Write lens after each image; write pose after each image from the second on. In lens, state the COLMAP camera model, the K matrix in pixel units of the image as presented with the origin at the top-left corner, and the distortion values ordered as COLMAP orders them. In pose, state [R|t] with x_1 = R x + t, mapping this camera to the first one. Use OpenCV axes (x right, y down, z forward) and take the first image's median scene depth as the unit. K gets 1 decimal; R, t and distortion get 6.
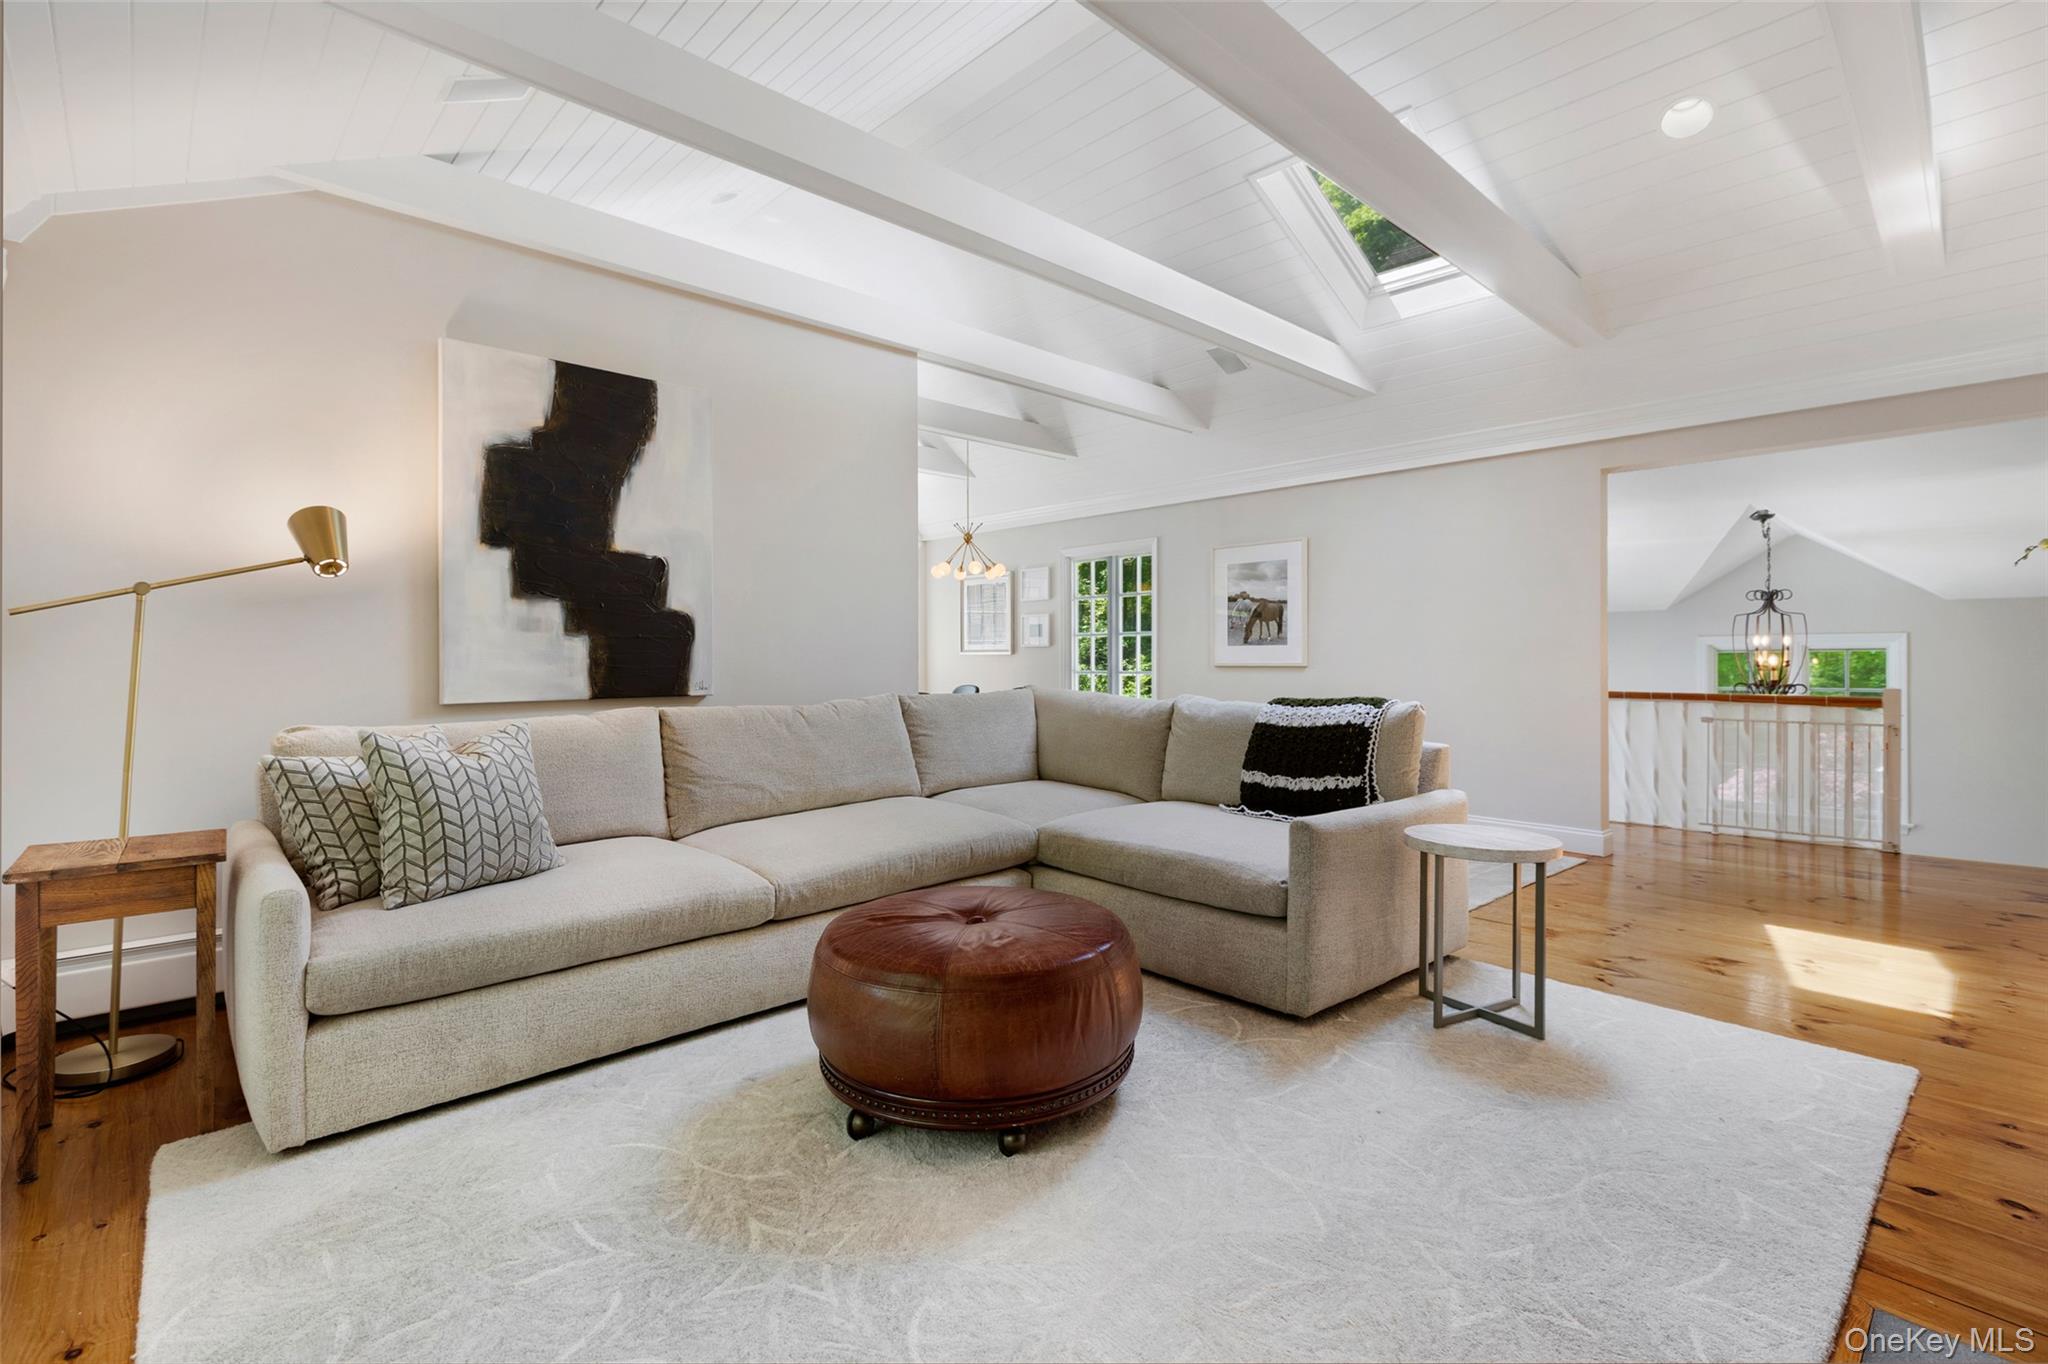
lens RADIAL K [[945.0, 0, 1030.3], [0, 945.0, 675.6], [0, 0, 1]] dist [-0.000490, -0.000924]
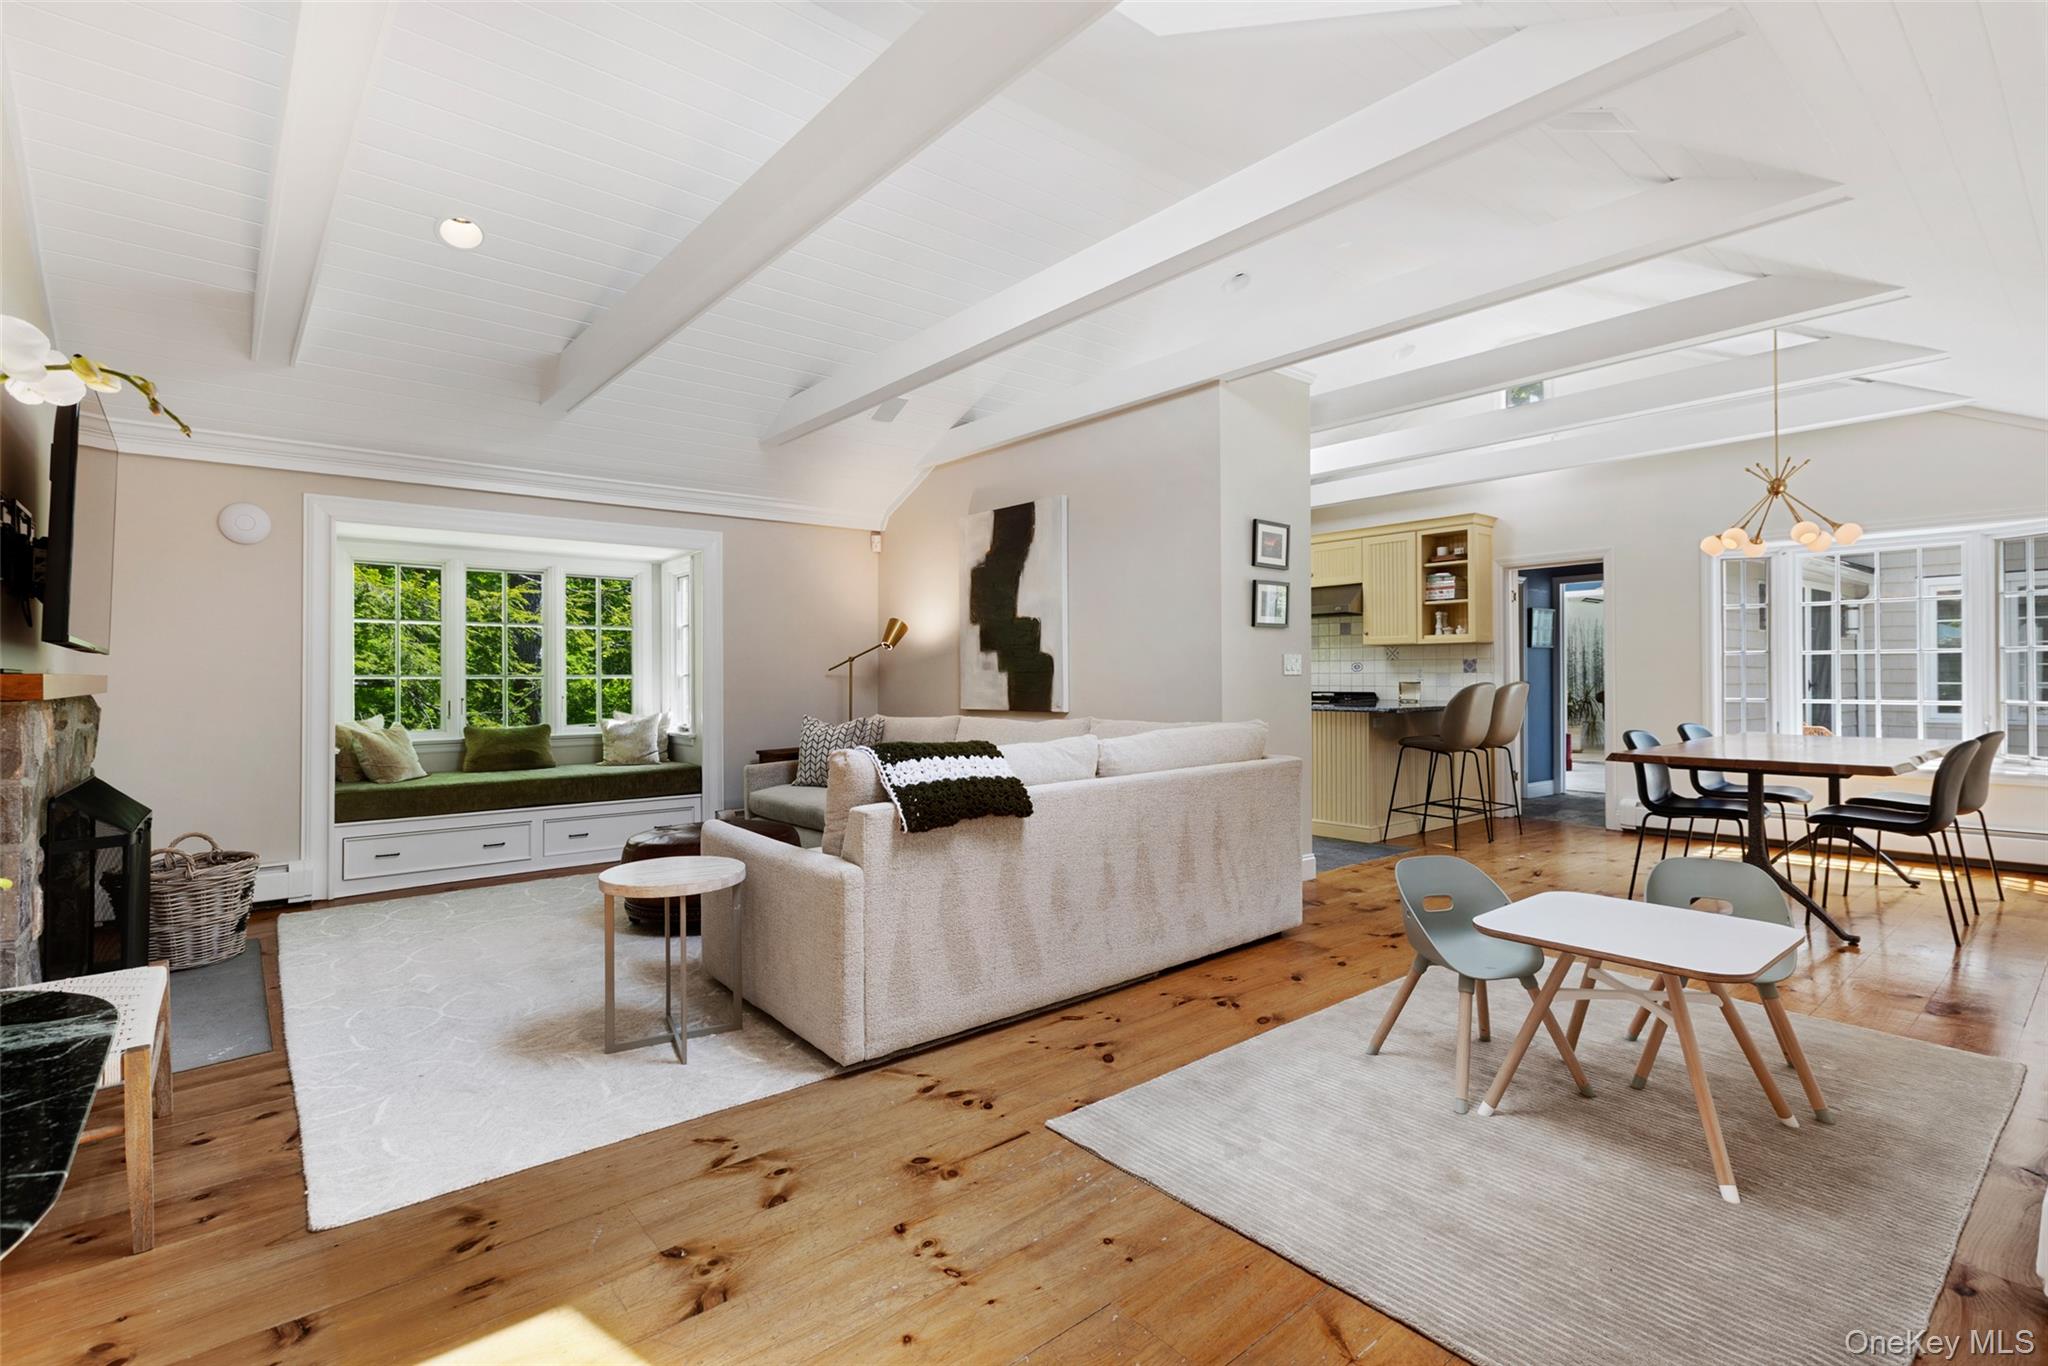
lens RADIAL K [[976.6, 0, 1045.7], [0, 976.6, 662.4], [0, 0, 1]] dist [-0.001857, -0.000012]
pose [[-0.049256, -0.006786, -0.998763, 1.257051], [-0.006246, 0.999959, -0.006486, -0.049345], [0.998767, 0.005919, -0.049297, 1.195340]]
